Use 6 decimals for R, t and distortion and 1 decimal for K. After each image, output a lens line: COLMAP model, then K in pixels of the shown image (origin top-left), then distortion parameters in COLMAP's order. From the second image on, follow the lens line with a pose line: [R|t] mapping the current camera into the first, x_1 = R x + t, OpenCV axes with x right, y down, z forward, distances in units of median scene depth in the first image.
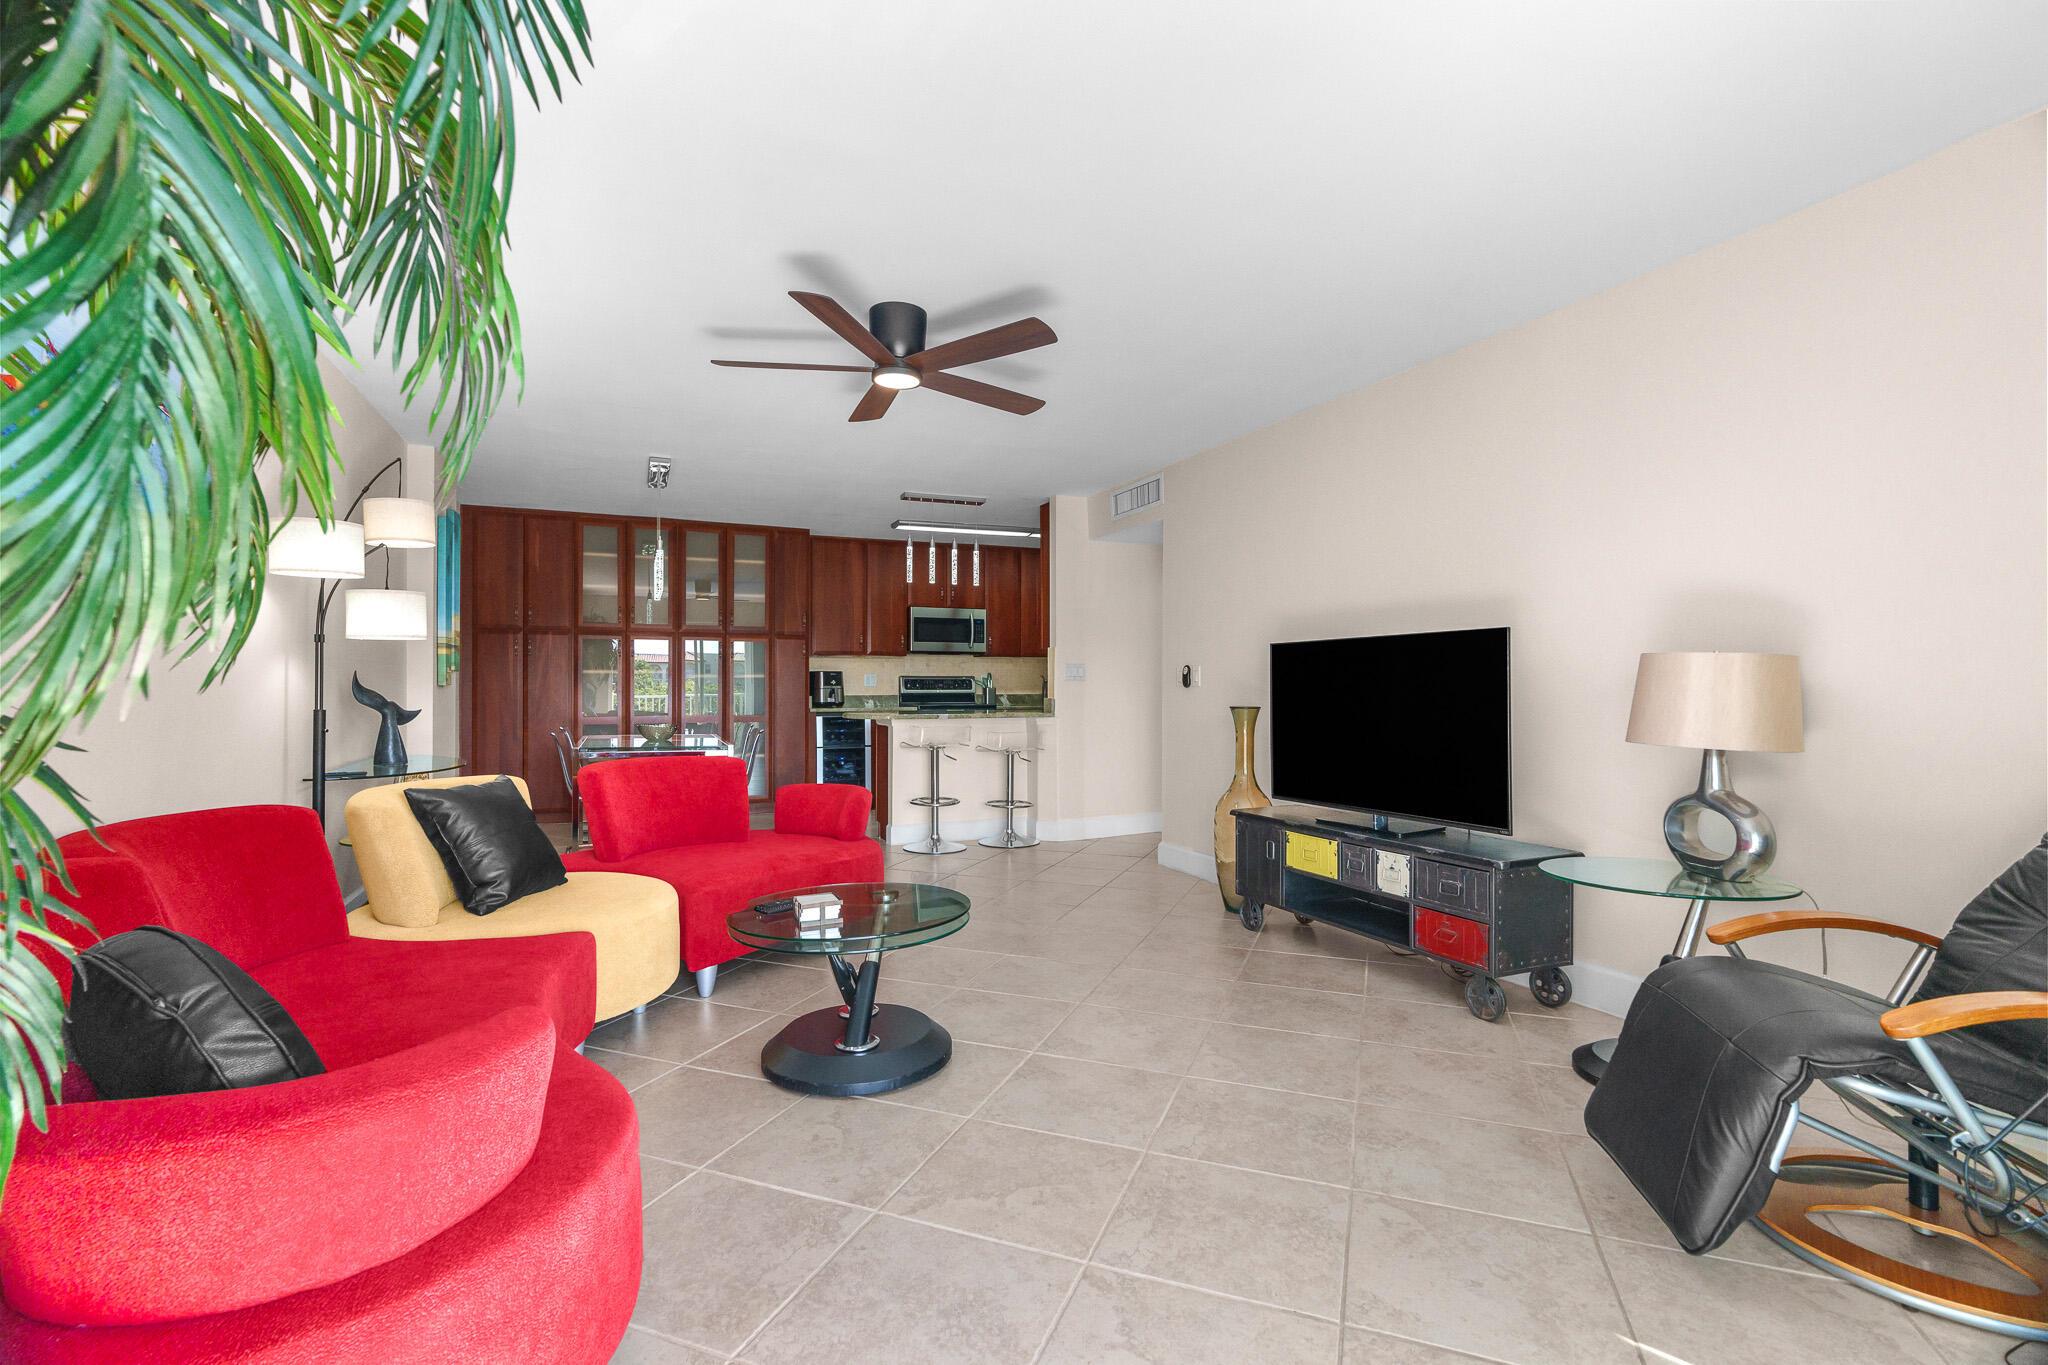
lens RADIAL K [[926.3, 0, 1024.7], [0, 926.3, 678.6], [0, 0, 1]] dist [-0.010079, 0.003859]
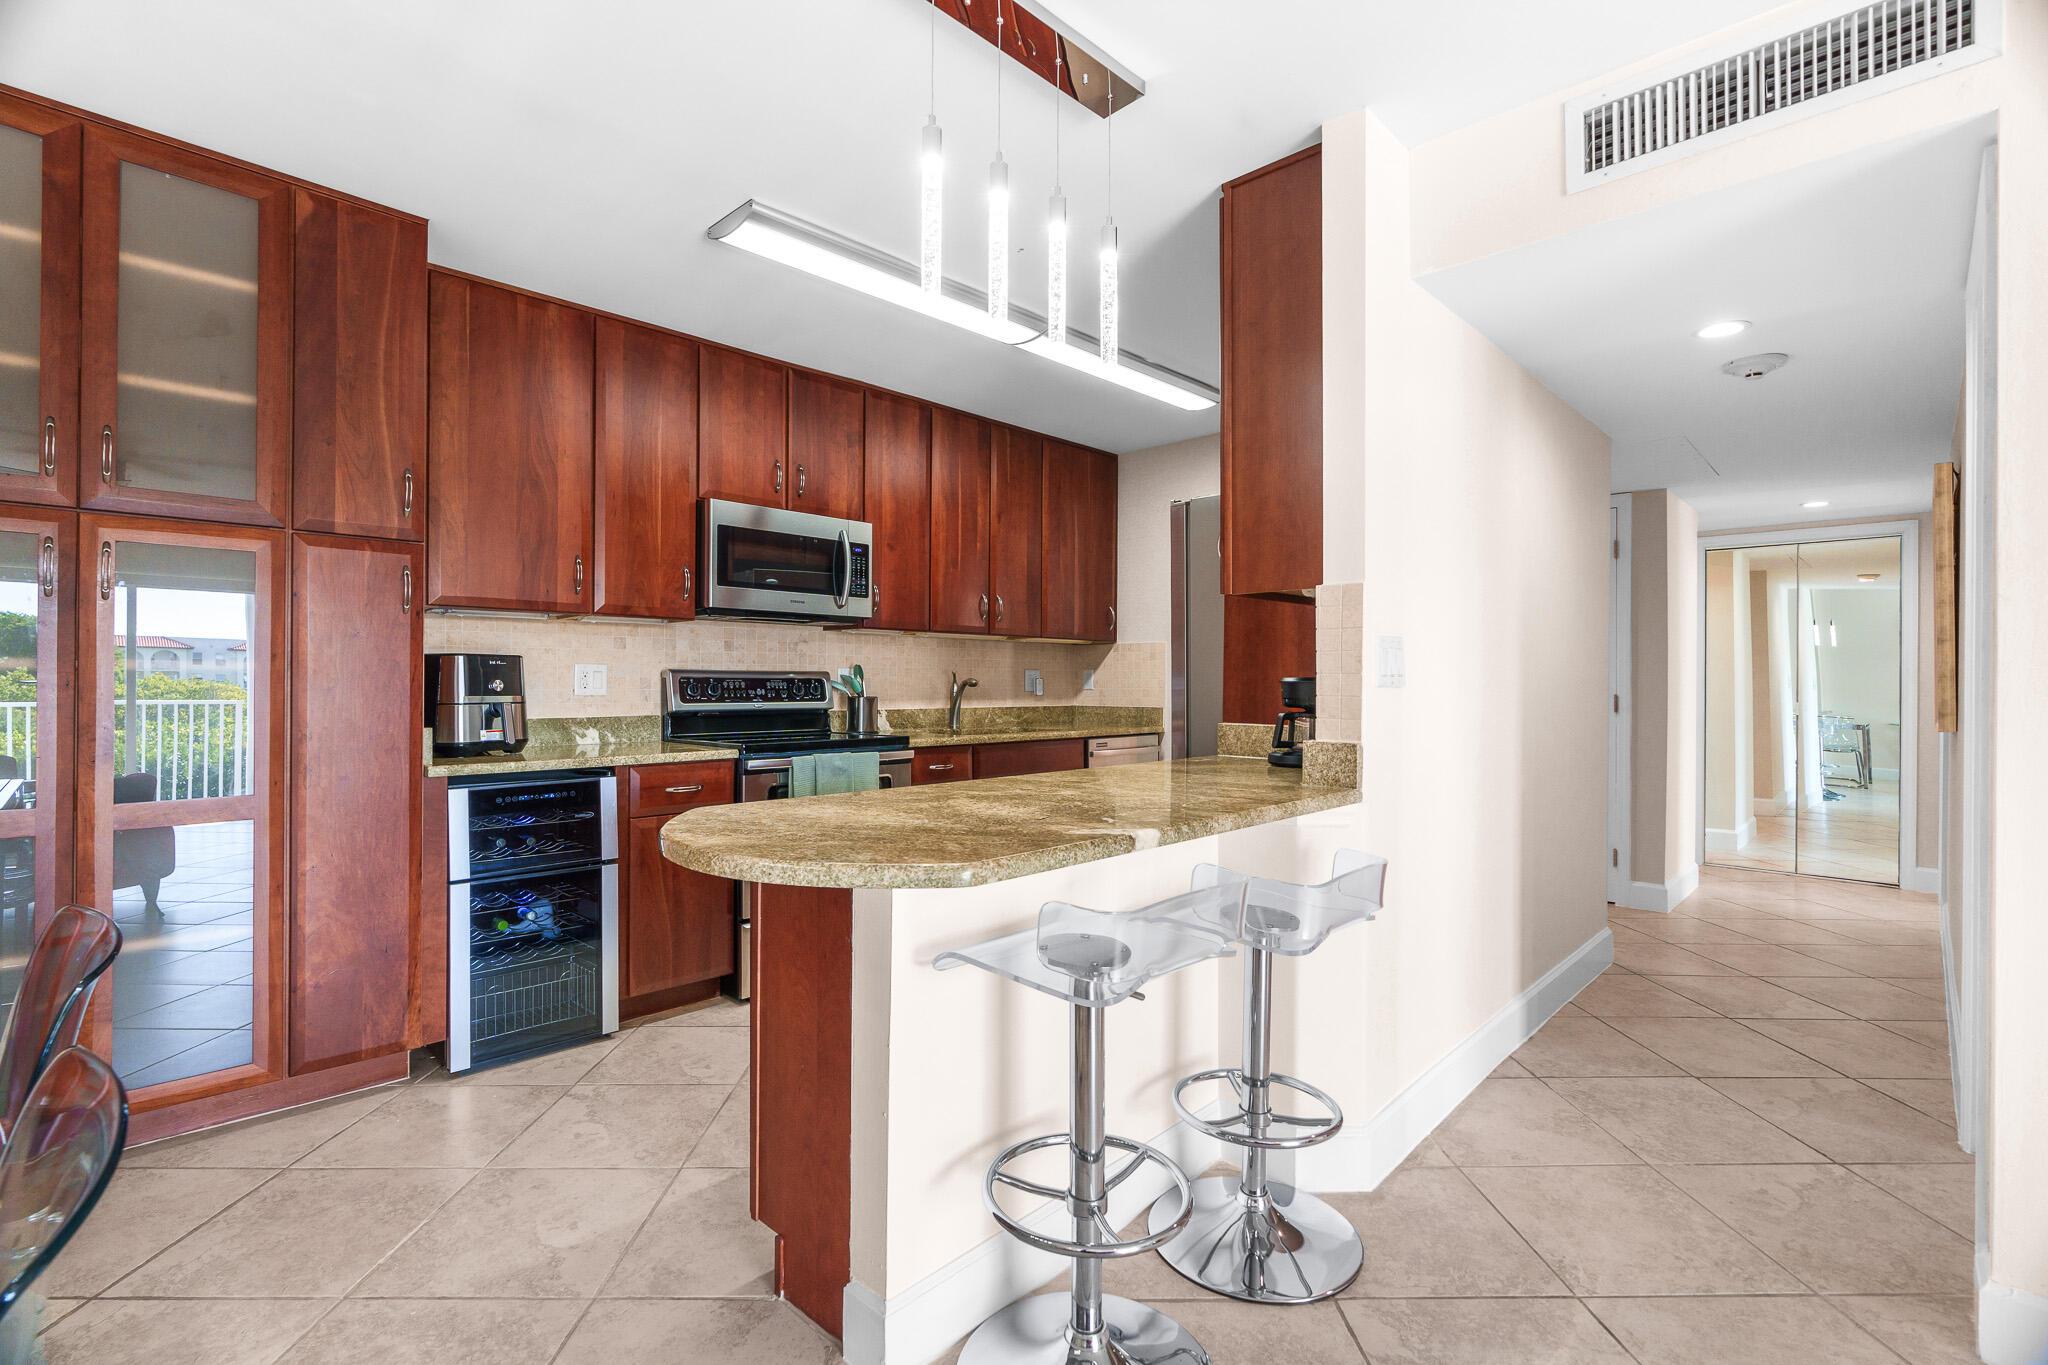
lens RADIAL K [[926.3, 0, 1017.0], [0, 926.3, 679.3], [0, 0, 1]] dist [-0.010079, 0.003859]
pose [[0.927391, 0.004971, 0.374060, -0.155520], [-0.006474, 0.999975, 0.002763, -0.000839], [-0.374037, -0.004984, 0.927401, 0.599387]]
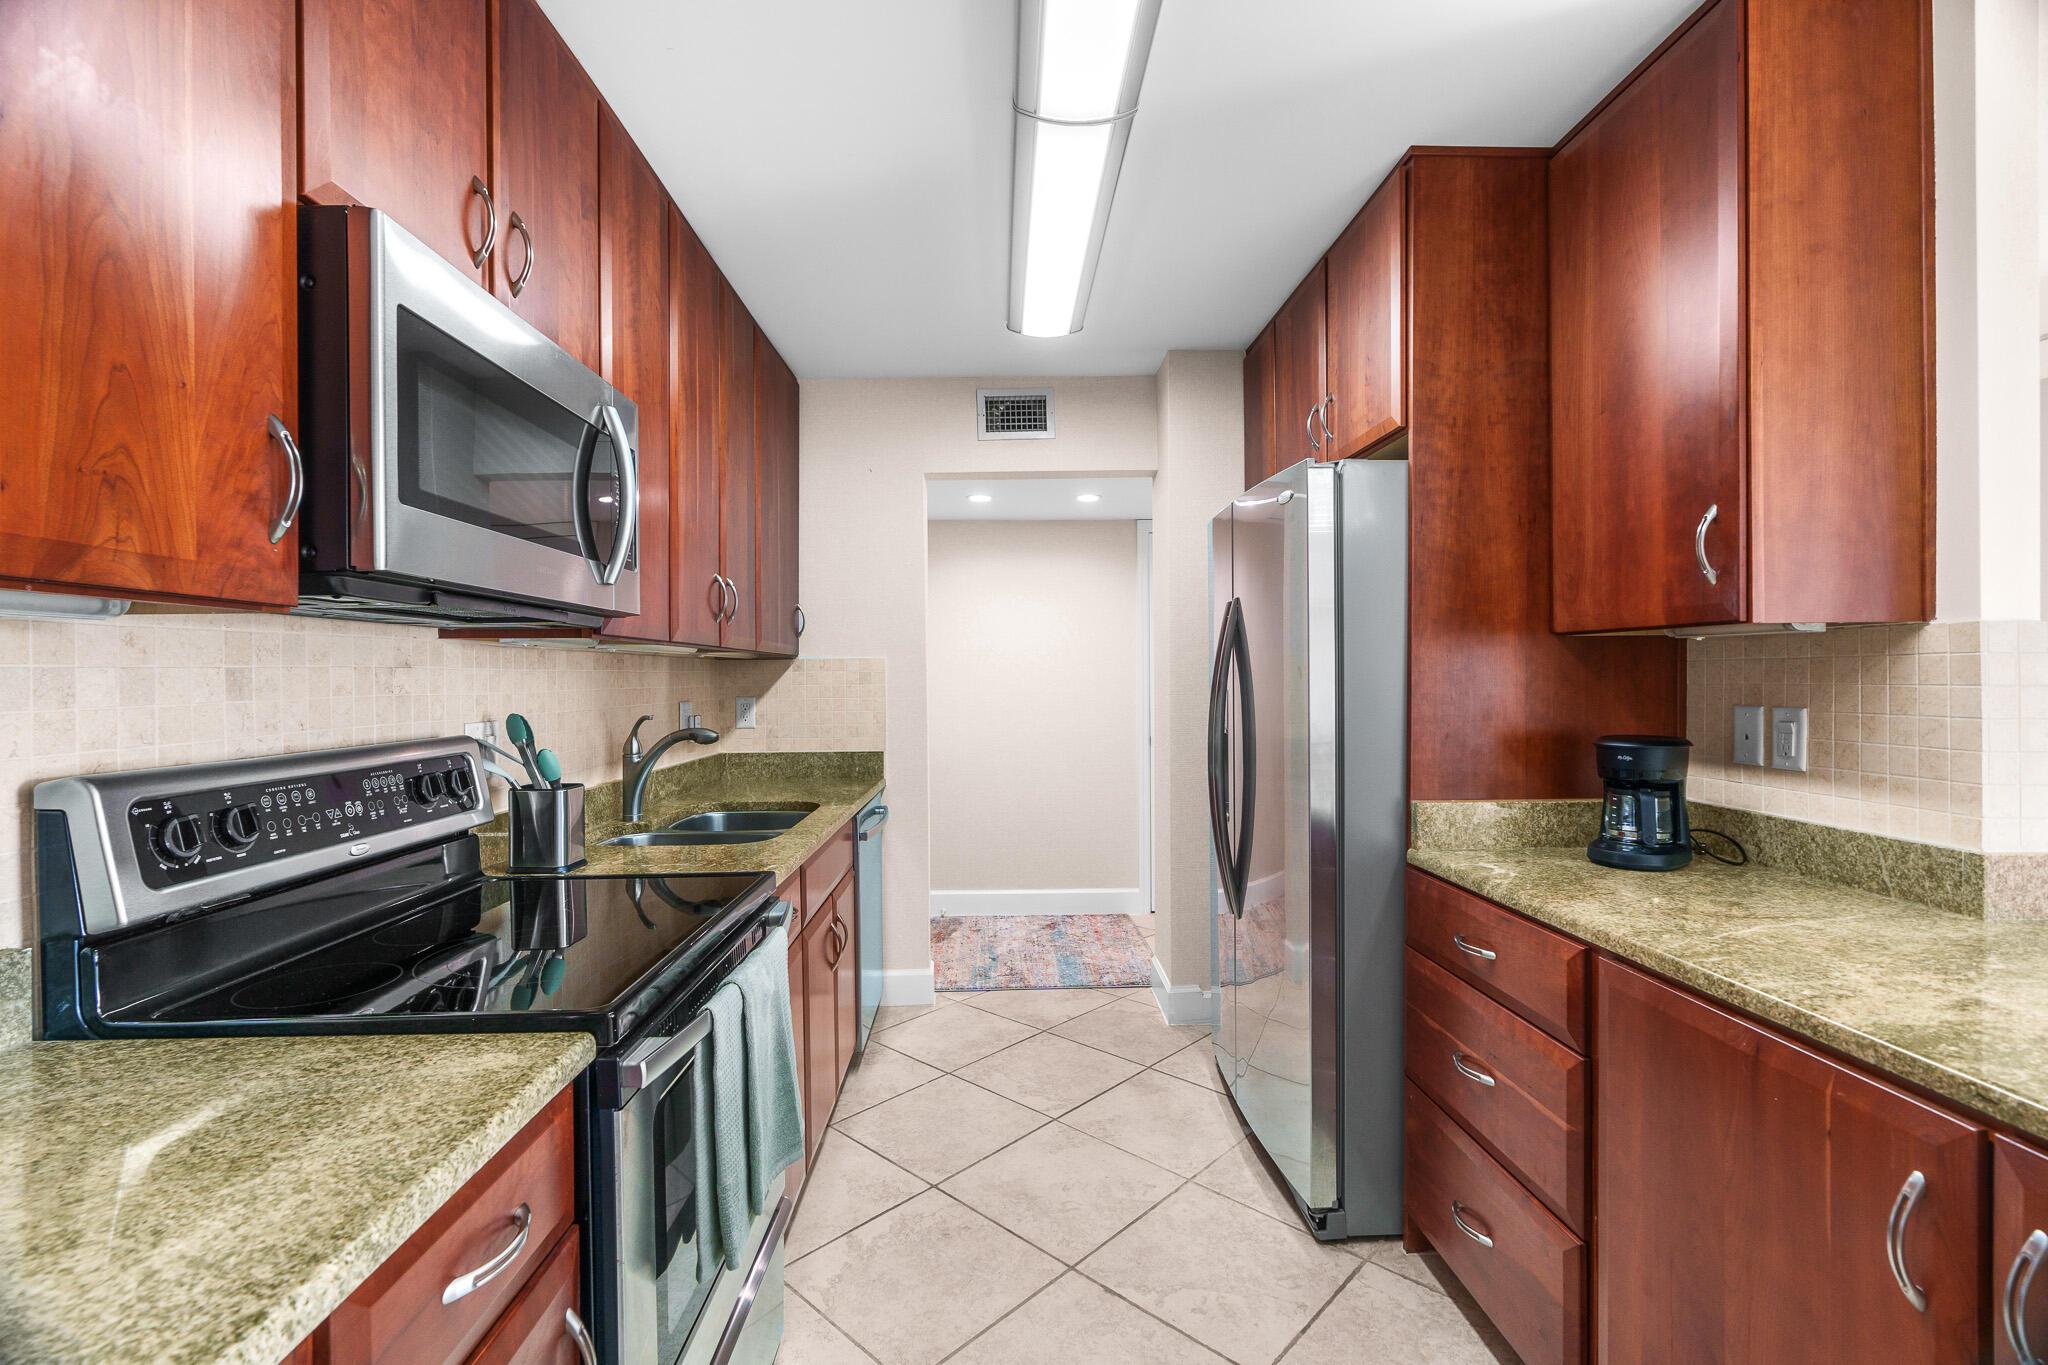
lens RADIAL K [[926.3, 0, 1021.7], [0, 926.3, 680.2], [0, 0, 1]] dist [-0.010079, 0.003859]
pose [[0.385571, -0.006734, 0.922654, -0.210425], [0.001046, 0.999976, 0.006861, -0.017392], [-0.922678, -0.001680, 0.385568, 0.910881]]
